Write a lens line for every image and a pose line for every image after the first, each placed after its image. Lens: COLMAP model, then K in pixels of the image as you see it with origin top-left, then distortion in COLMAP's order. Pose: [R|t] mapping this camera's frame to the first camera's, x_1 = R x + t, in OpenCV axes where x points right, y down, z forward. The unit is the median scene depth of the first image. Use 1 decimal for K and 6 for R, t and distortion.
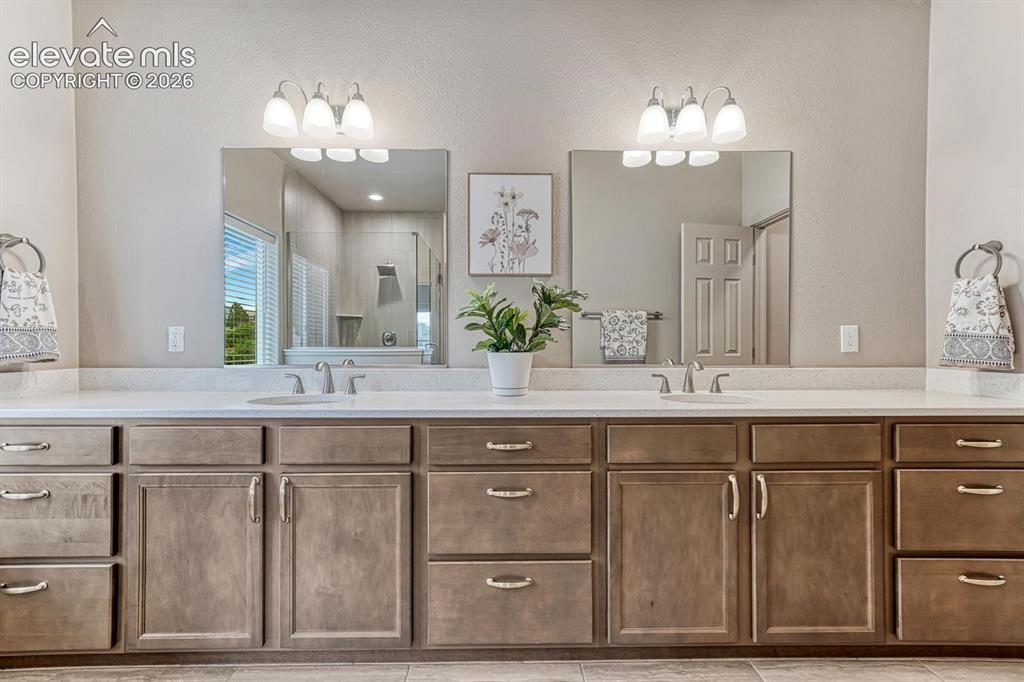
lens RADIAL K [[424.4, 0, 512.0], [0, 424.4, 341.0], [0, 0, 1]] dist [0.000087, 0.000012]
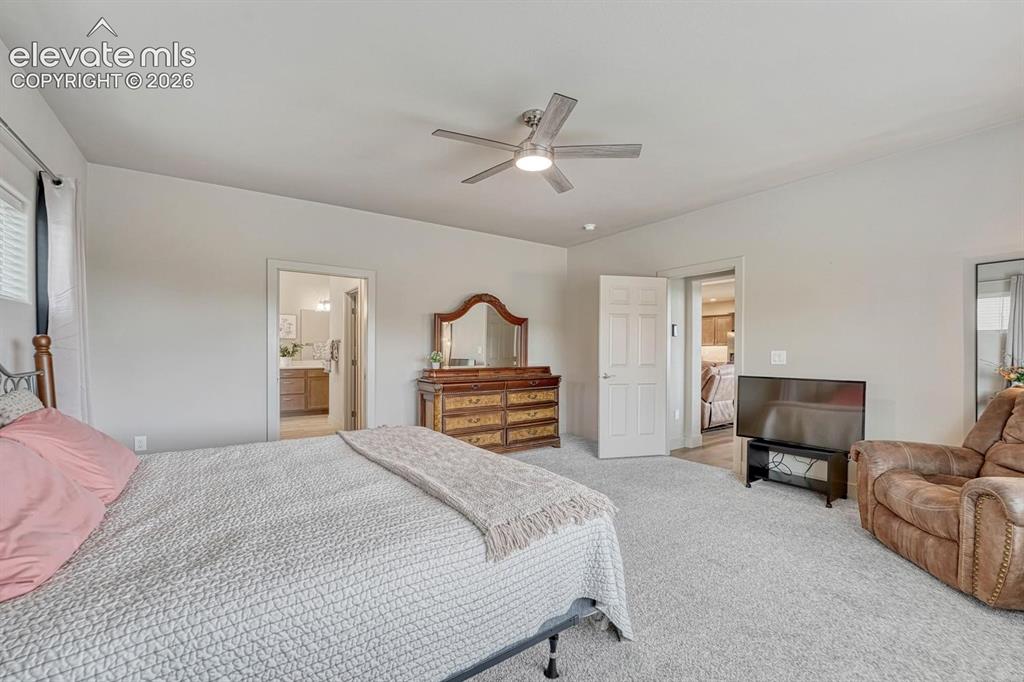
lens RADIAL K [[431.3, 0, 512.0], [0, 431.3, 341.0], [0, 0, 1]] dist [-0.029651, 0.000513]
pose [[0.832056, 0.006241, 0.554657, -0.484823], [0.004114, 0.999840, -0.017422, -0.051296], [-0.554677, 0.016778, 0.831897, -3.769650]]
